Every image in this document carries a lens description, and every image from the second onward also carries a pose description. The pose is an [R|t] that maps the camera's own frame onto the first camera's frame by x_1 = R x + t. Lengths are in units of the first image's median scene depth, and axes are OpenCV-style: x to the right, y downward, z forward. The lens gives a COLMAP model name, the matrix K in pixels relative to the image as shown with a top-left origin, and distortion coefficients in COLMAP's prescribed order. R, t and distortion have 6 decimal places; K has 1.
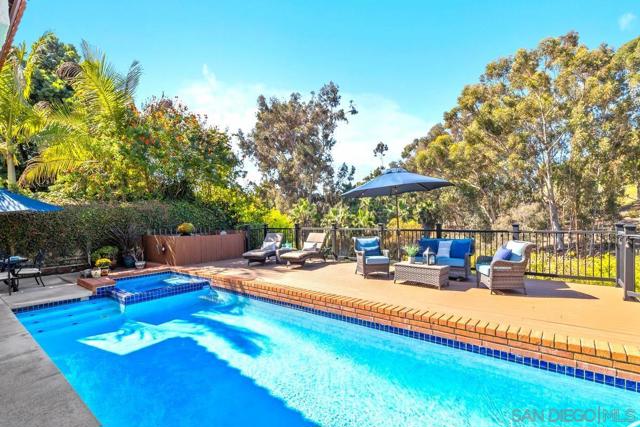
lens RADIAL K [[304.1, 0, 320.4], [0, 304.1, 223.6], [0, 0, 1]] dist [-0.013658, 0.003151]
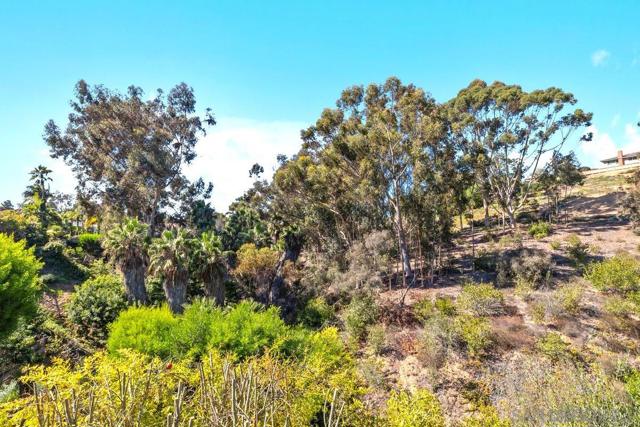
lens RADIAL K [[304.1, 0, 318.7], [0, 304.1, 207.5], [0, 0, 1]] dist [-0.013658, 0.003151]
pose [[0.928316, 0.052003, 0.368138, 0.113127], [-0.005345, 0.991934, -0.126643, -0.011393], [-0.371755, 0.115597, 0.921106, 0.128755]]
